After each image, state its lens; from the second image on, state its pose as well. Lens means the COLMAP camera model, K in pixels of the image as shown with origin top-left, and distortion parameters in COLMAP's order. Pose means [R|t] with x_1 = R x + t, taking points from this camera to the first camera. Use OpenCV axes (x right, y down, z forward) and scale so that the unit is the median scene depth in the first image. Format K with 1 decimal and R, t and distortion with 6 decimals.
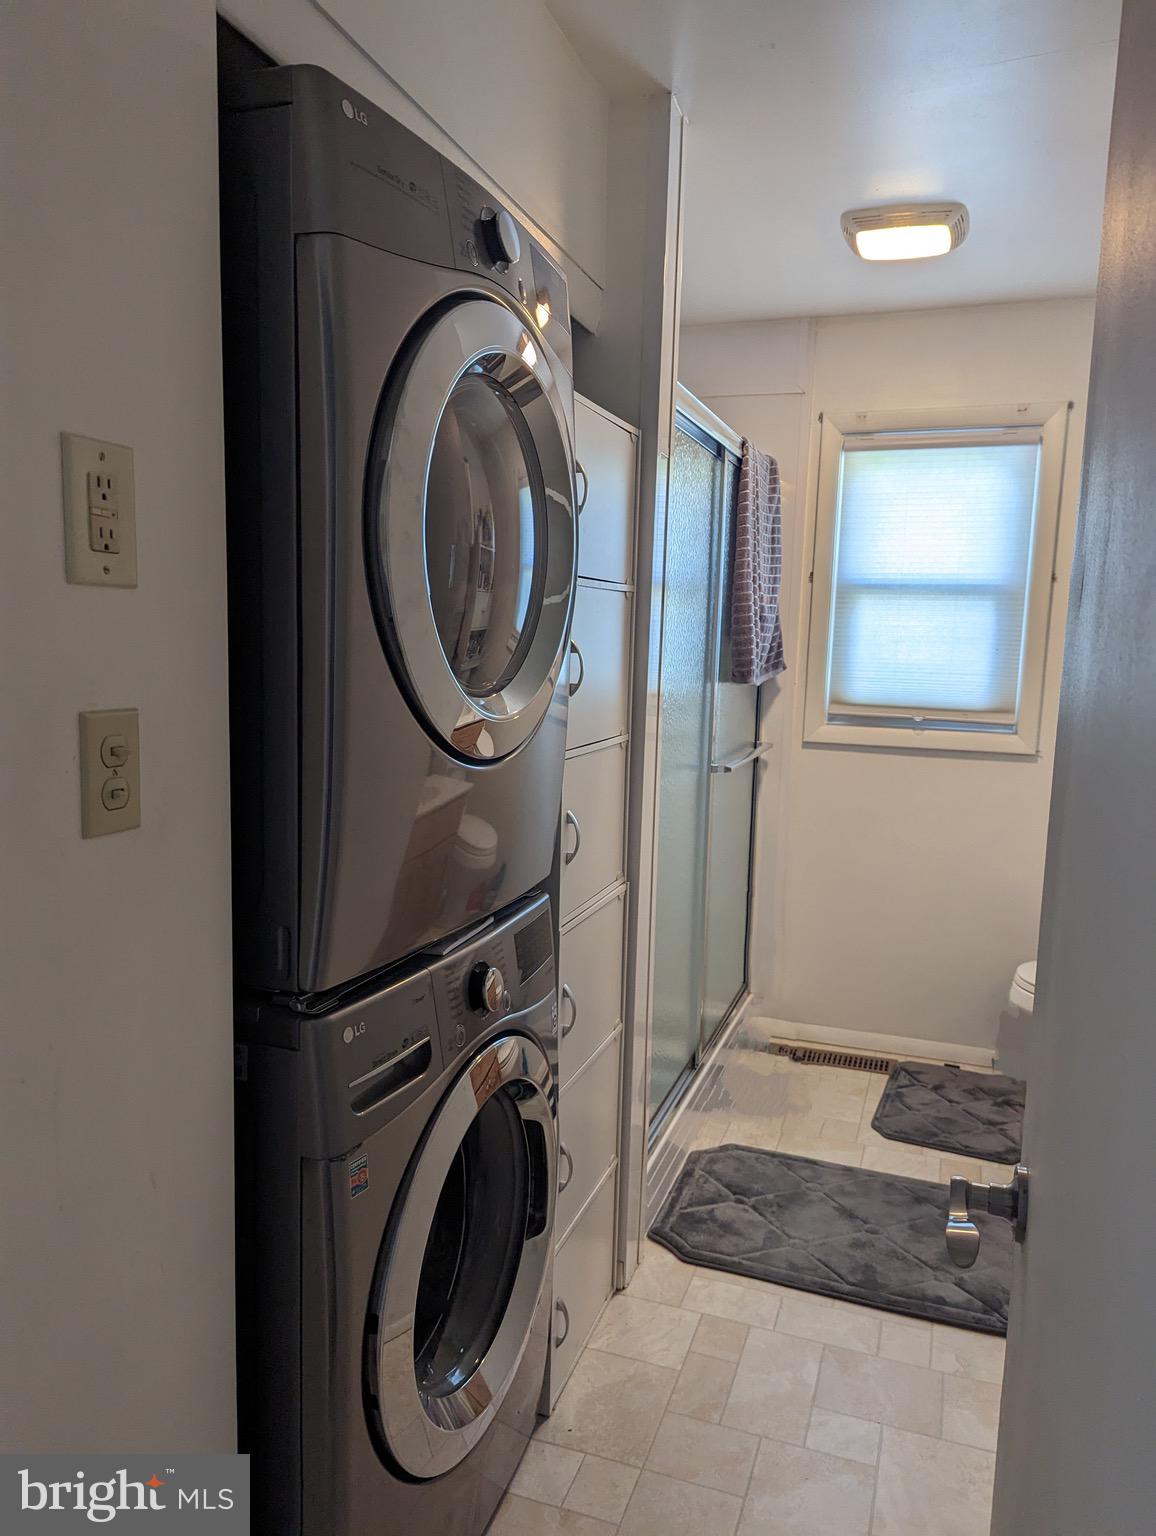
lens RADIAL K [[1091.8, 0, 587.8], [0, 1091.8, 789.2], [0, 0, 1]] dist [0.070235, -0.076863]
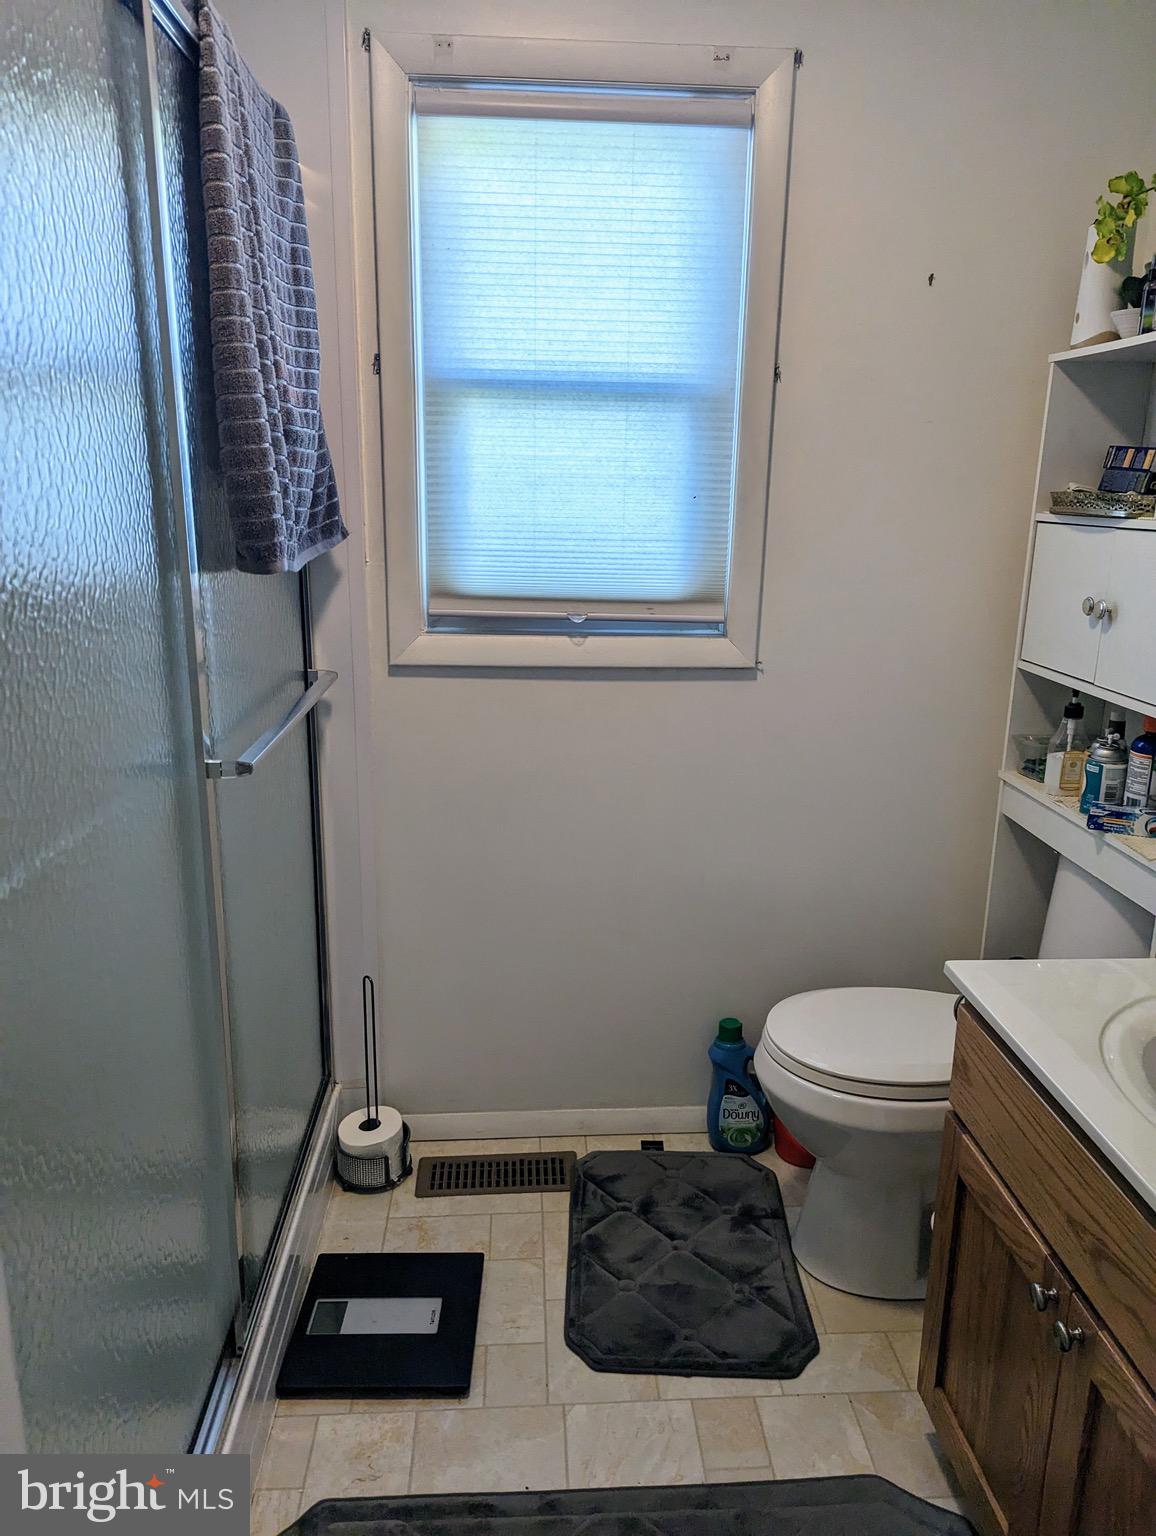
lens RADIAL K [[1091.8, 0, 587.8], [0, 1091.8, 789.2], [0, 0, 1]] dist [0.070235, -0.076863]
pose [[0.923952, -0.108910, 0.366676, 0.080373], [0.060896, 0.988265, 0.140089, -0.057220], [-0.377630, -0.107107, 0.919741, 0.455809]]
